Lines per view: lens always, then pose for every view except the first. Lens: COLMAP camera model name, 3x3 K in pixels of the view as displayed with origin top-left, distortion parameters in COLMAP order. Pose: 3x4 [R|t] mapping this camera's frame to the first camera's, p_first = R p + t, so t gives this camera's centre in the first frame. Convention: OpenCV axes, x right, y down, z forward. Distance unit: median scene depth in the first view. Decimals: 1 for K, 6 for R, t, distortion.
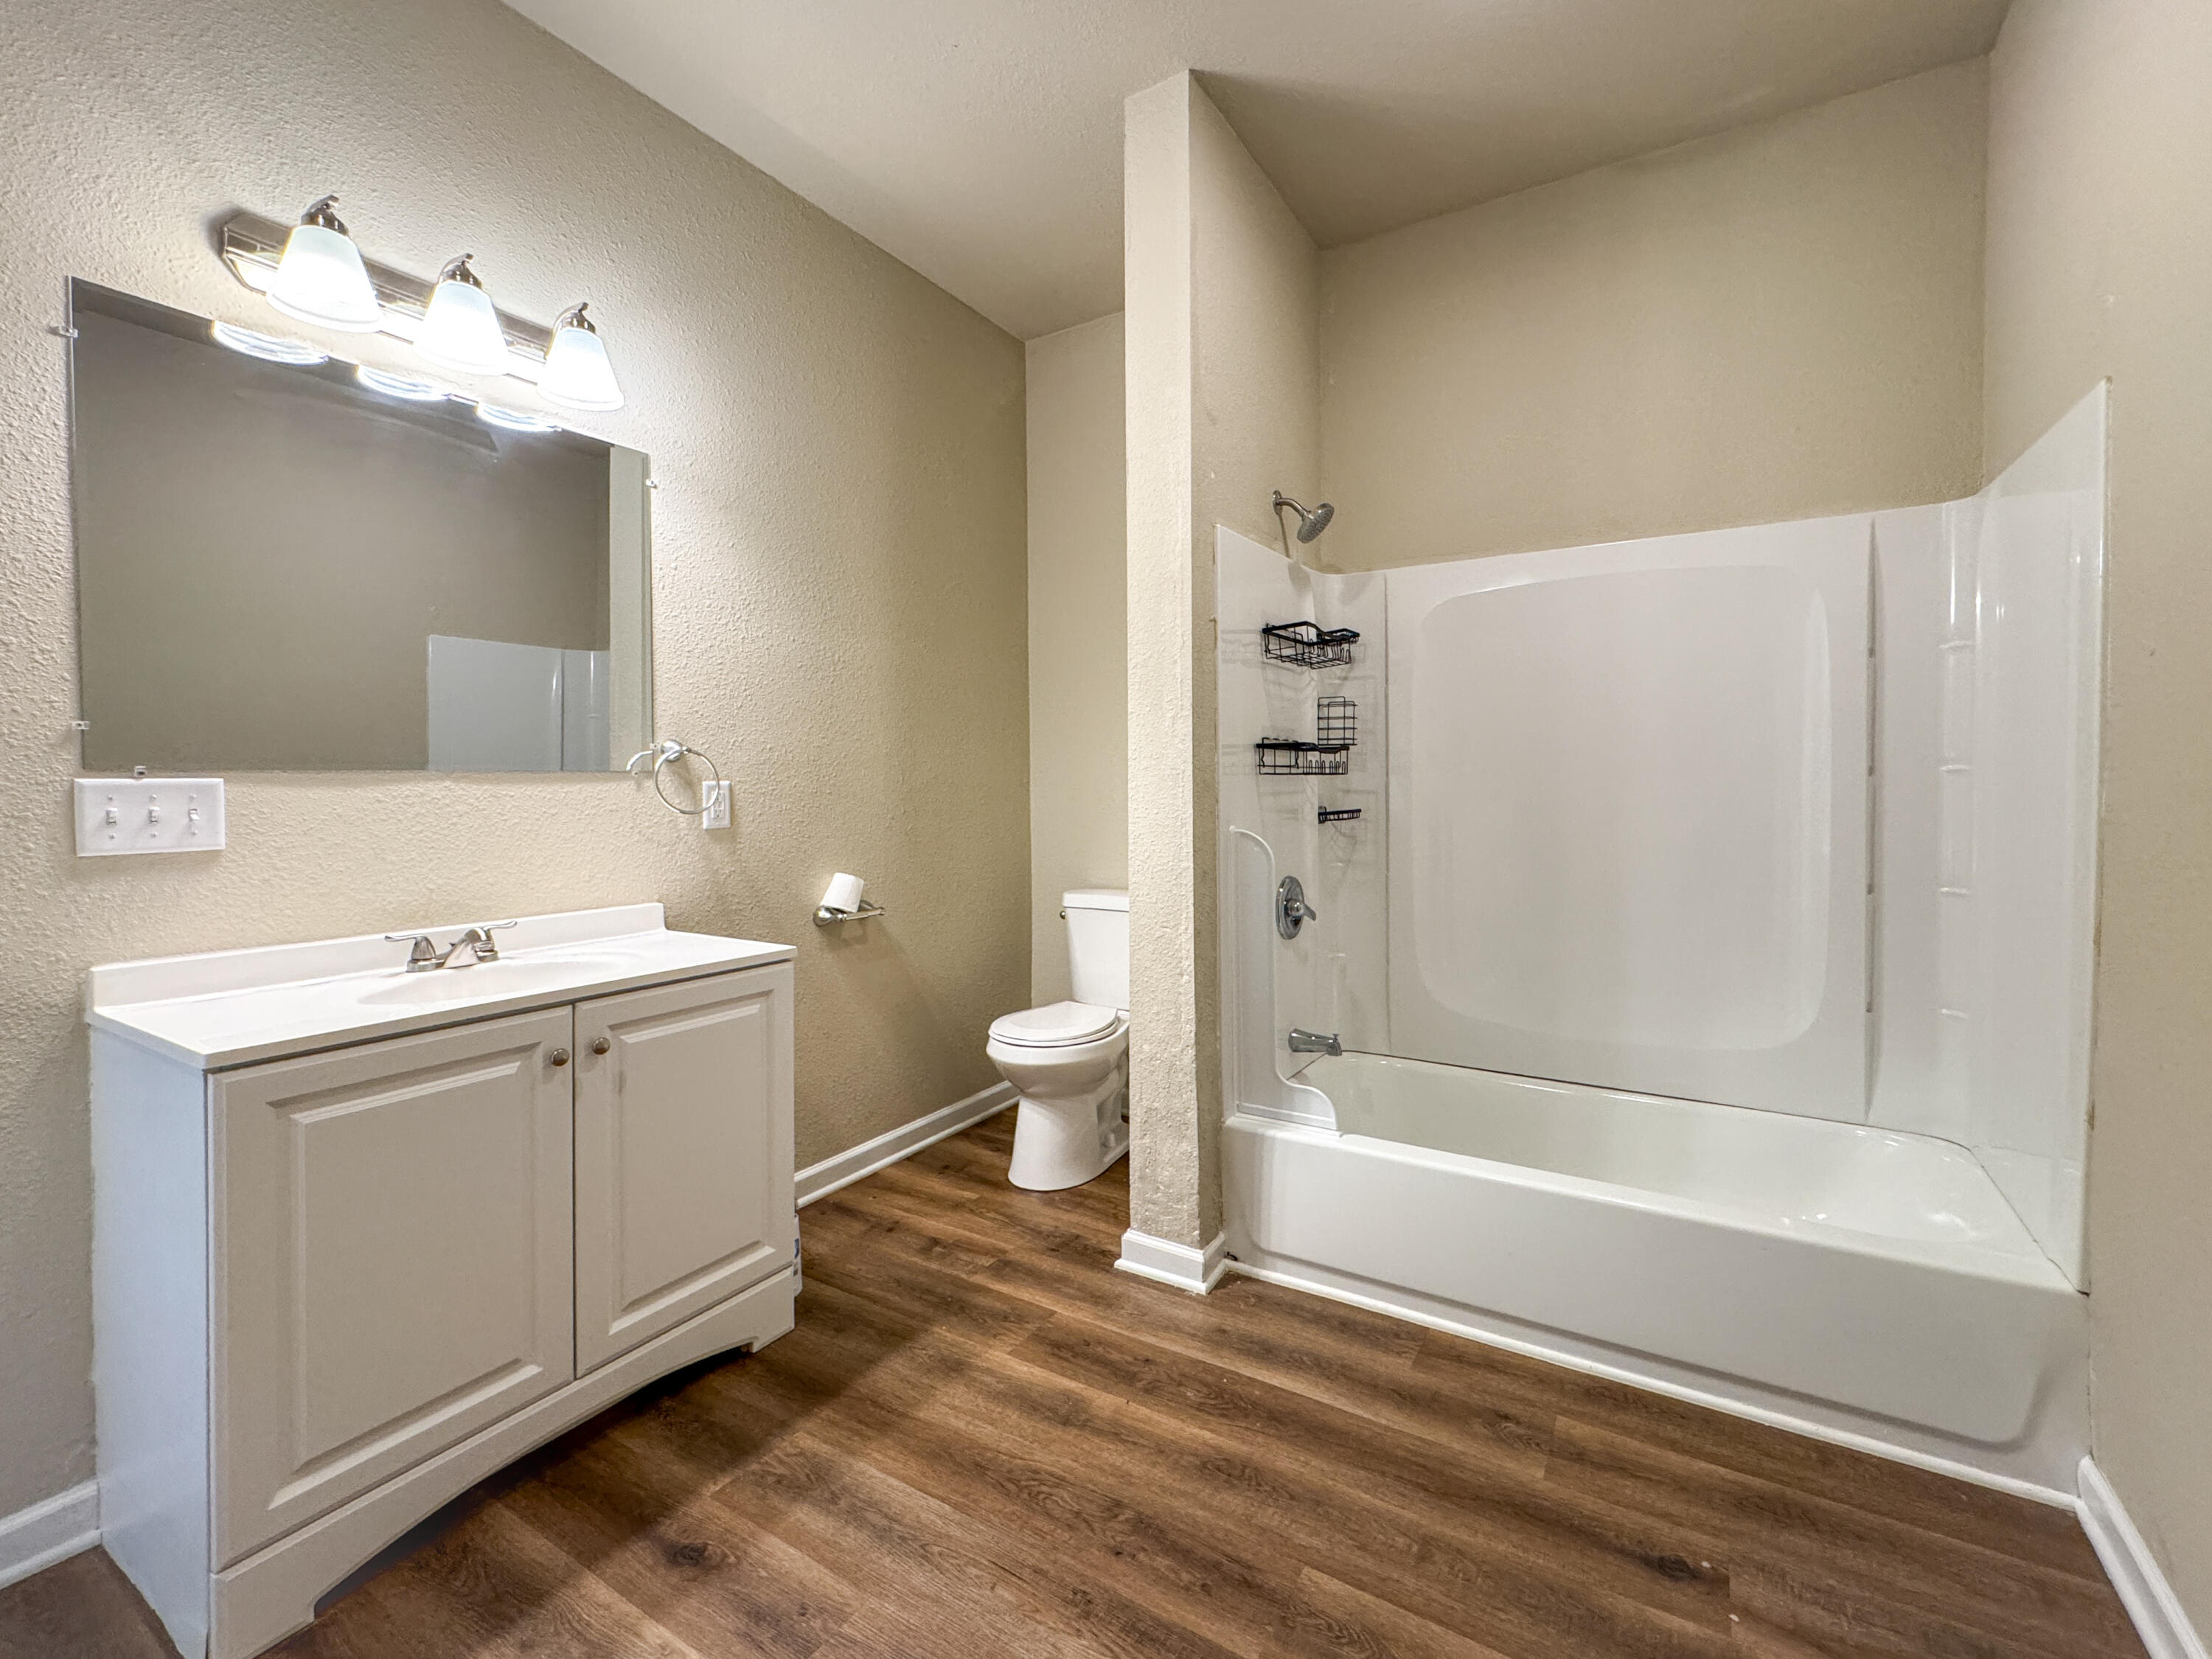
lens RADIAL K [[918.5, 0, 1147.4], [0, 918.5, 832.1], [0, 0, 1]] dist [-0.002291, -0.000480]
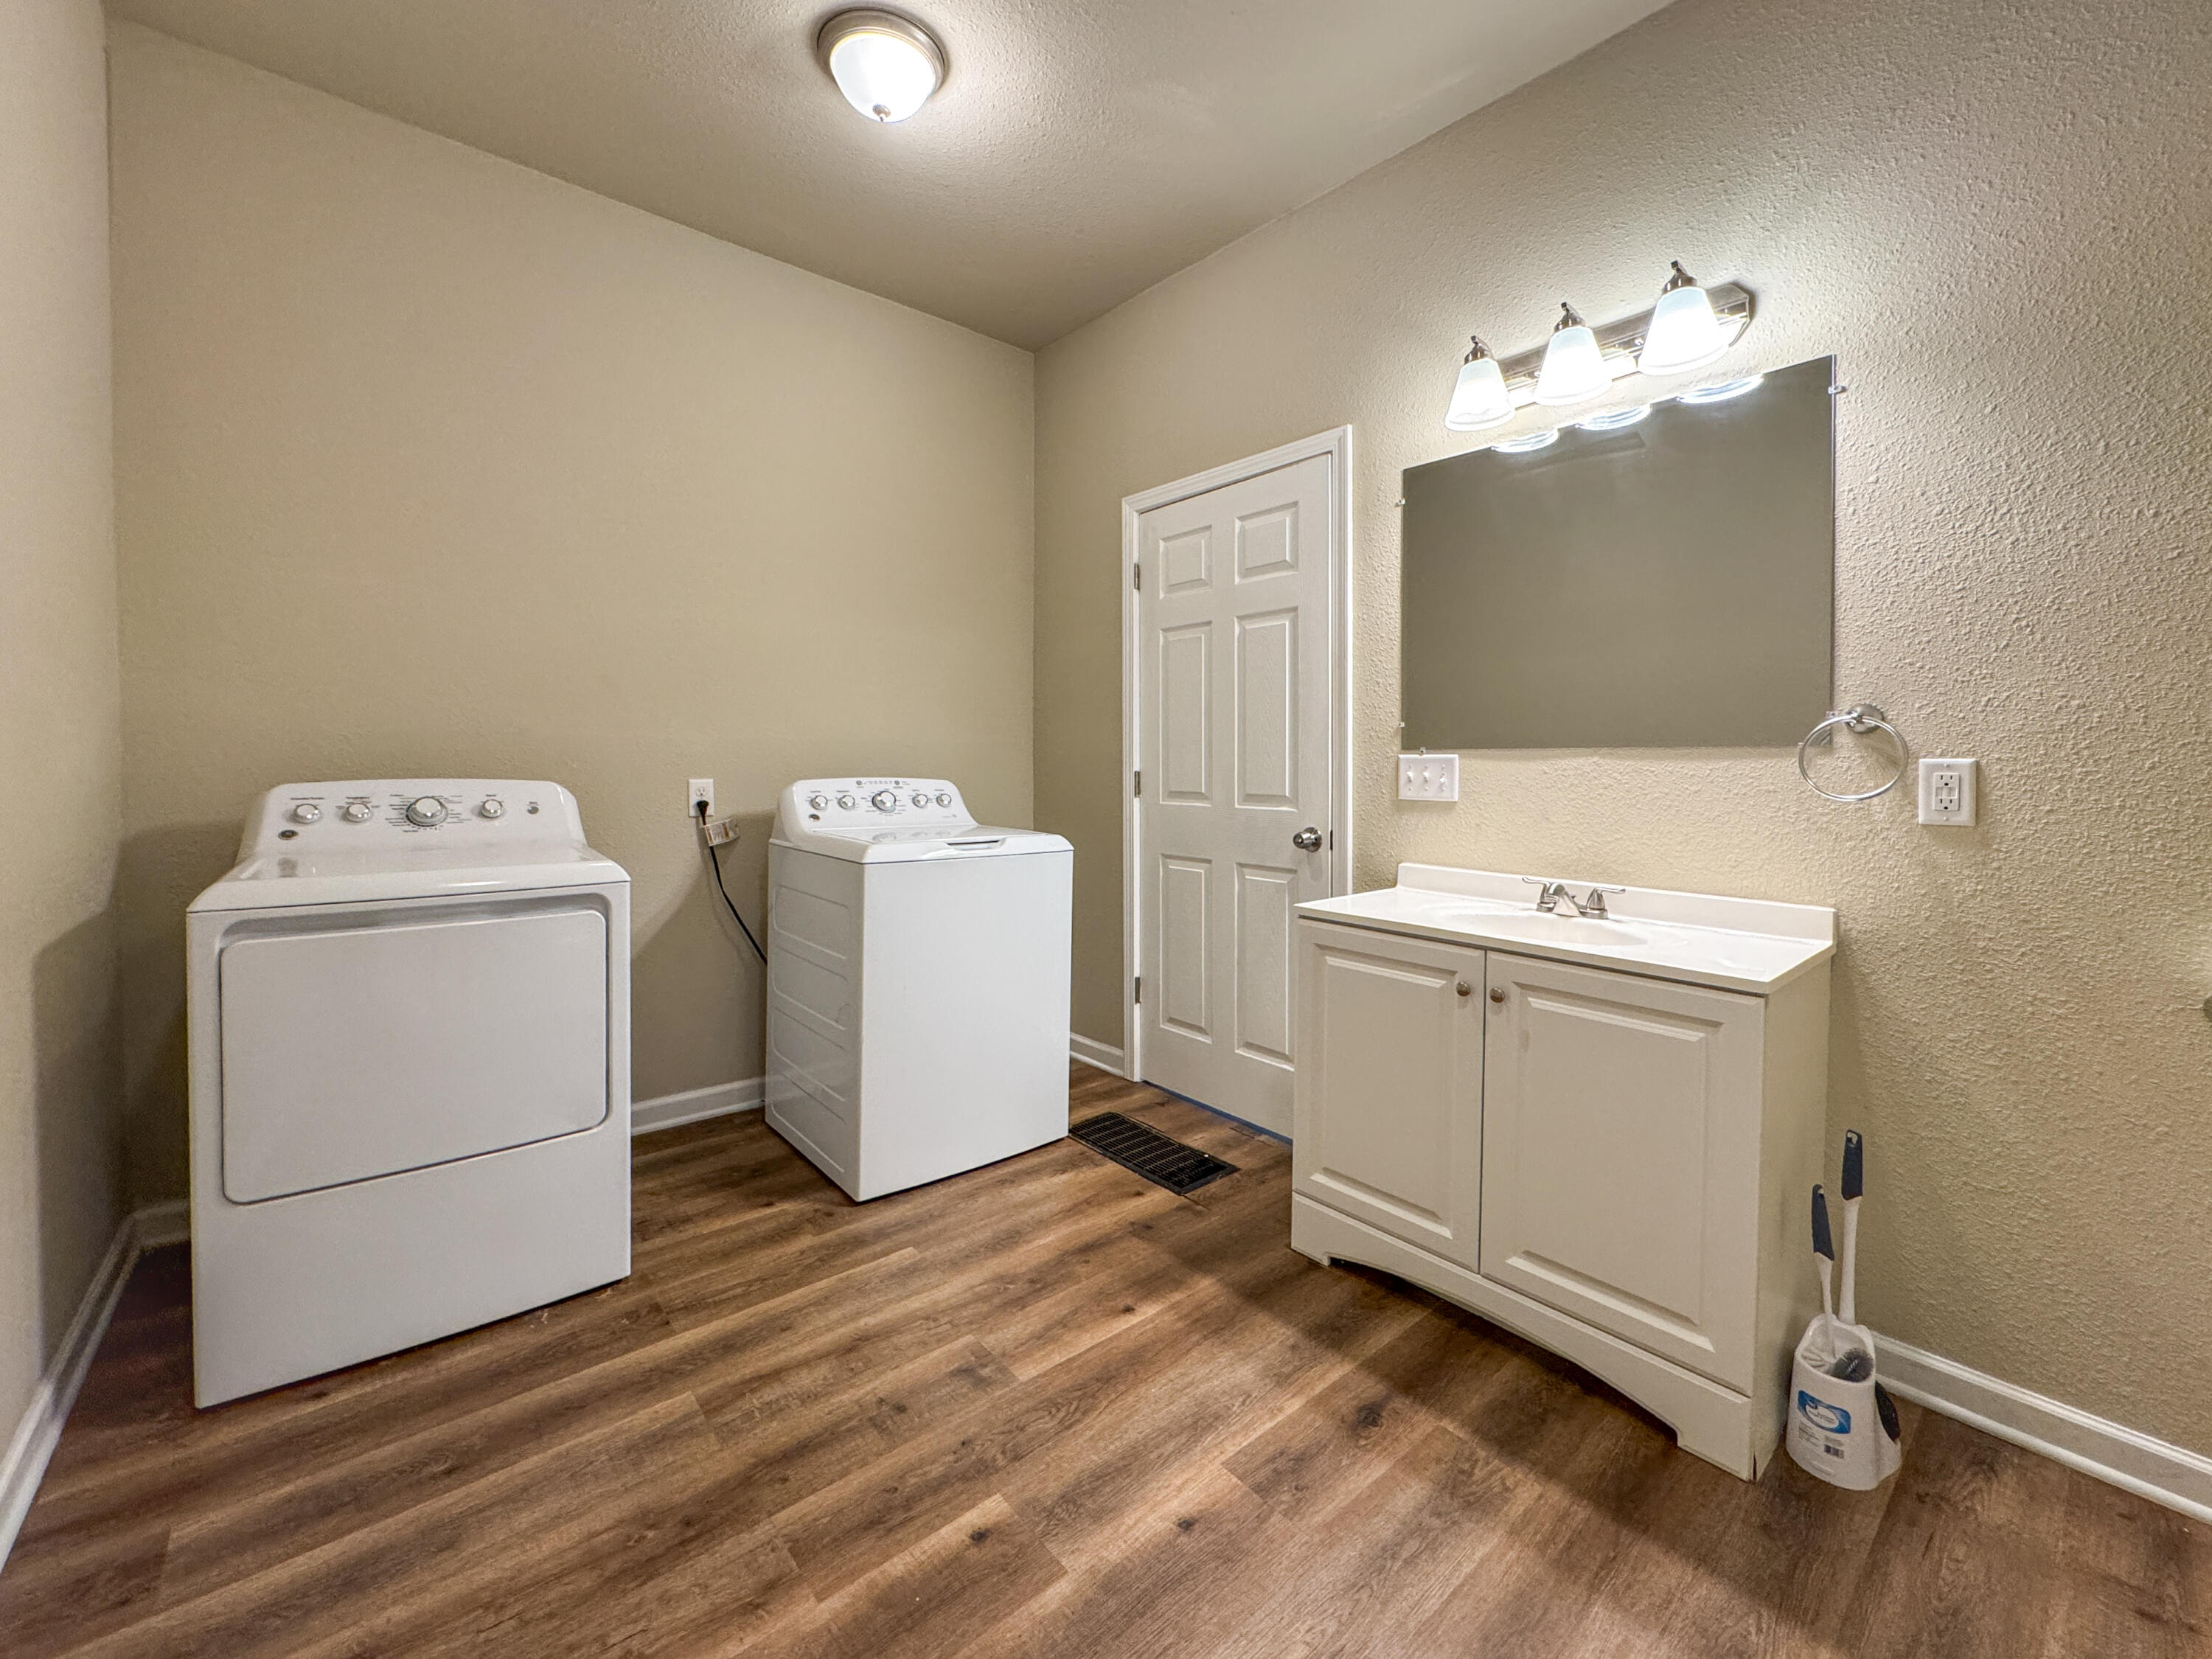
lens RADIAL K [[909.0, 0, 1070.3], [0, 909.0, 816.4], [0, 0, 1]] dist [-0.000918, -0.000050]
pose [[-0.345133, 0.062213, -0.936489, 0.621276], [-0.055143, 0.994733, 0.086405, -0.050481], [0.936932, 0.081462, -0.339885, 0.898292]]
